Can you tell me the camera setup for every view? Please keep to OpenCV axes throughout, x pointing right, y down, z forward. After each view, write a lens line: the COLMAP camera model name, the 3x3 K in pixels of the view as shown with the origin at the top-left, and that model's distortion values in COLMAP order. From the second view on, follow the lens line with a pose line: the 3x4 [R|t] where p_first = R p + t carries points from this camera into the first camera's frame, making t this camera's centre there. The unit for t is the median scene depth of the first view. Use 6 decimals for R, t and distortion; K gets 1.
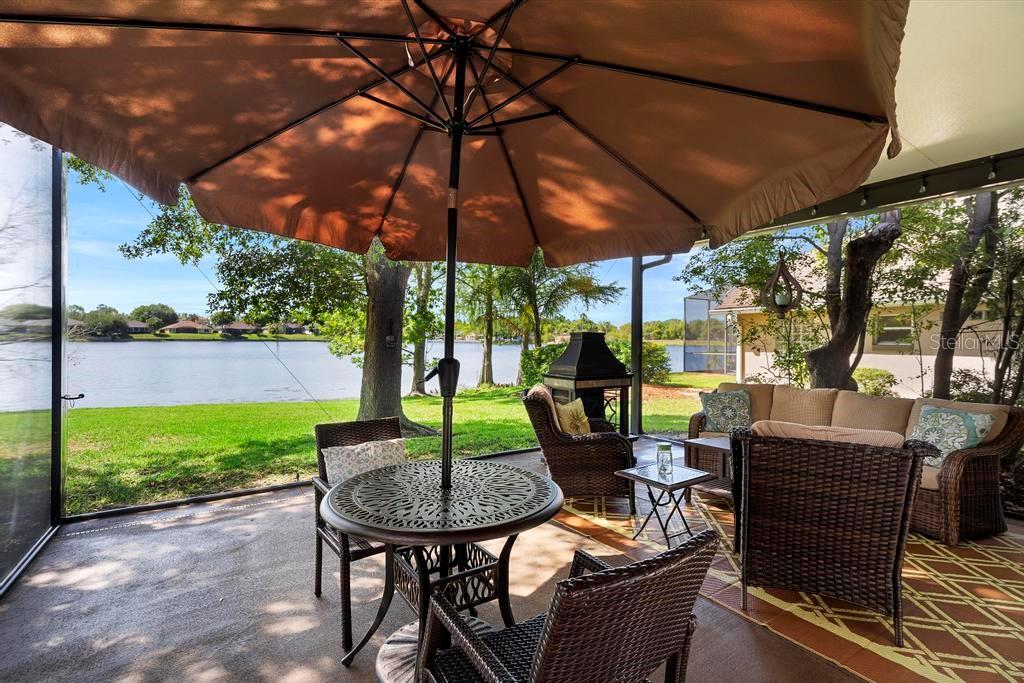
lens RADIAL K [[461.9, 0, 507.2], [0, 461.9, 342.9], [0, 0, 1]] dist [-0.009829, 0.003387]
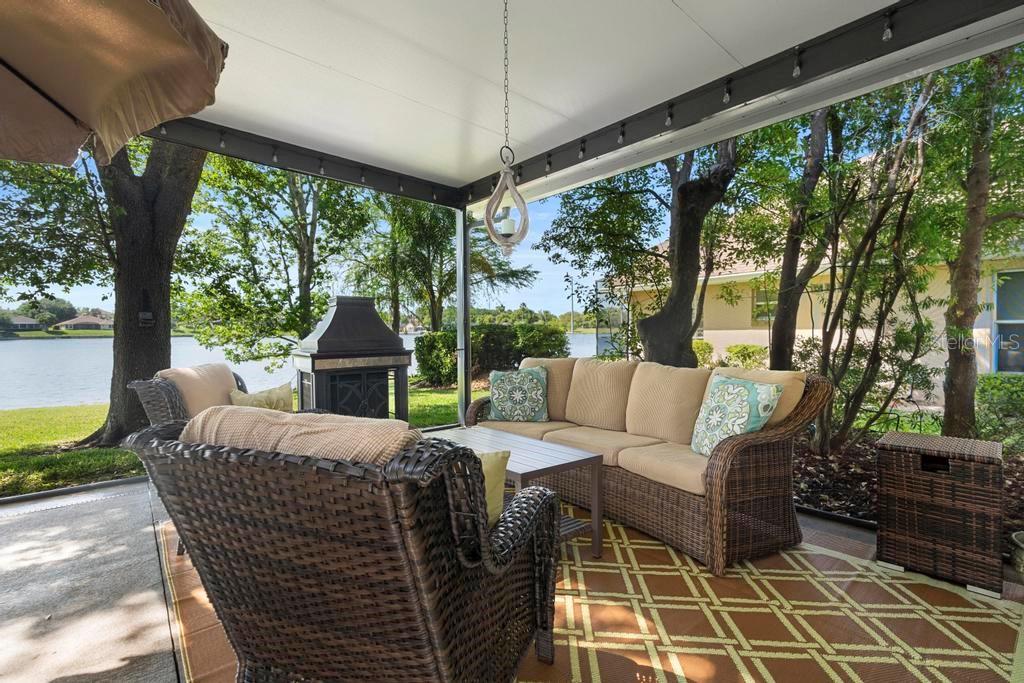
lens RADIAL K [[461.9, 0, 509.2], [0, 461.9, 342.3], [0, 0, 1]] dist [-0.009829, 0.003387]
pose [[0.991631, -0.021560, 0.127295, 0.253030], [0.019055, 0.999601, 0.020863, 0.031142], [-0.127694, -0.018263, 0.991646, 0.157580]]
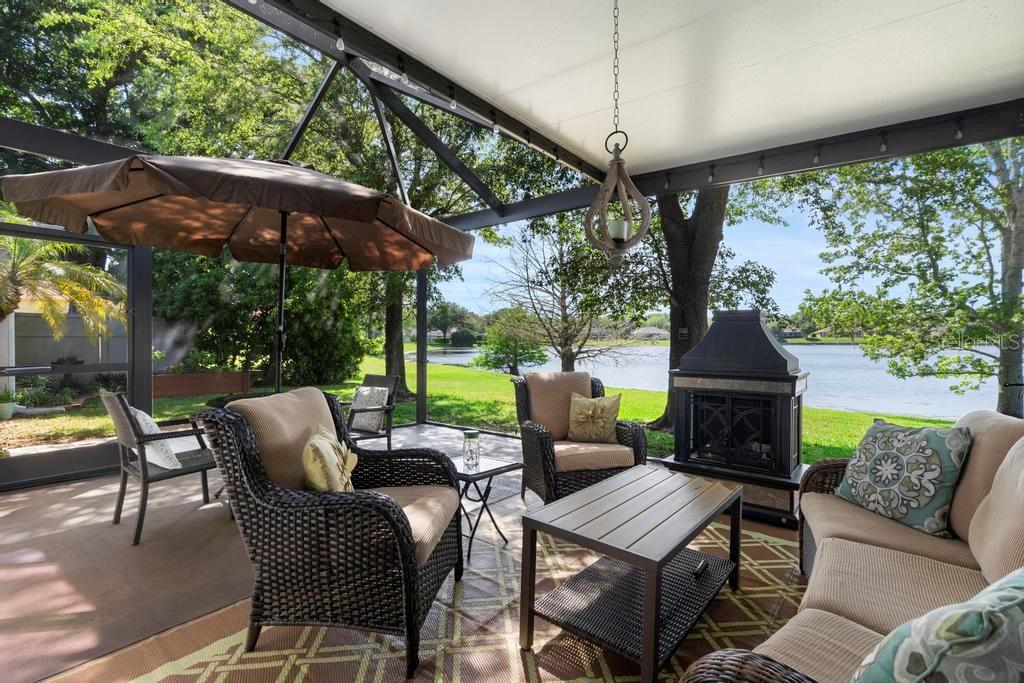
lens RADIAL K [[461.9, 0, 505.8], [0, 461.9, 340.7], [0, 0, 1]] dist [-0.009829, 0.003387]
pose [[0.317740, -0.009234, -0.948133, 0.539624], [-0.003594, 0.999934, -0.010942, 0.022699], [0.948171, 0.006884, 0.317686, 0.348164]]
